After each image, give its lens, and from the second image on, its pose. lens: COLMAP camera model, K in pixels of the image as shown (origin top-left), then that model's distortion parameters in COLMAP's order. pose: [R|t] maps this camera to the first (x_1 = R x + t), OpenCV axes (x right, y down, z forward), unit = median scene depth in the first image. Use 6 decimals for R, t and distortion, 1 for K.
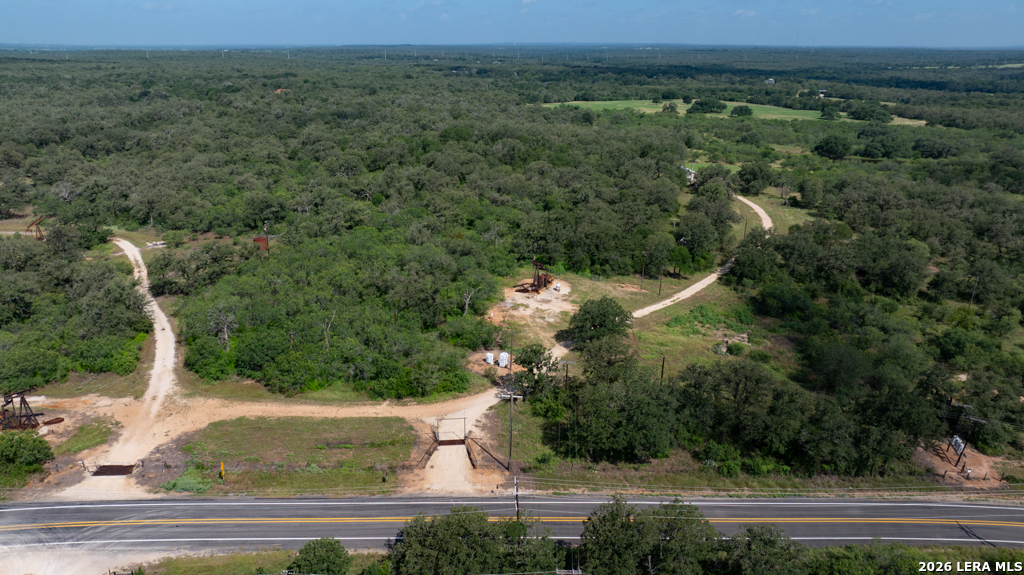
lens RADIAL K [[715.8, 0, 512.0], [0, 715.8, 284.4], [0, 0, 1]] dist [-0.003091, -0.008094]
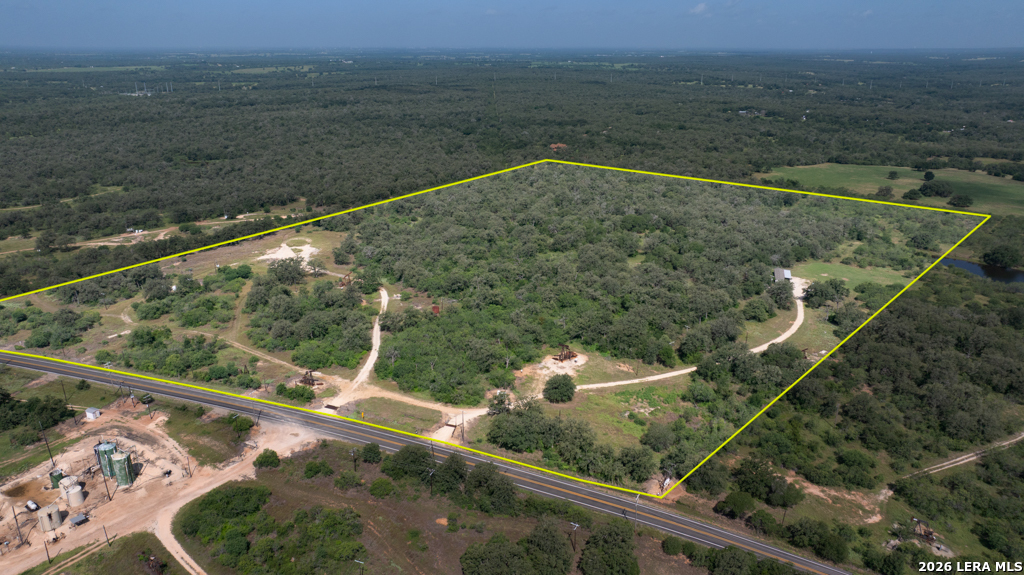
lens RADIAL K [[715.8, 0, 510.4], [0, 715.8, 288.8], [0, 0, 1]] dist [-0.003091, -0.008094]
pose [[0.898084, 0.140151, -0.416897, 0.903816], [-0.138575, 0.989761, 0.034215, -0.298678], [0.417423, 0.027043, 0.908310, -0.962130]]
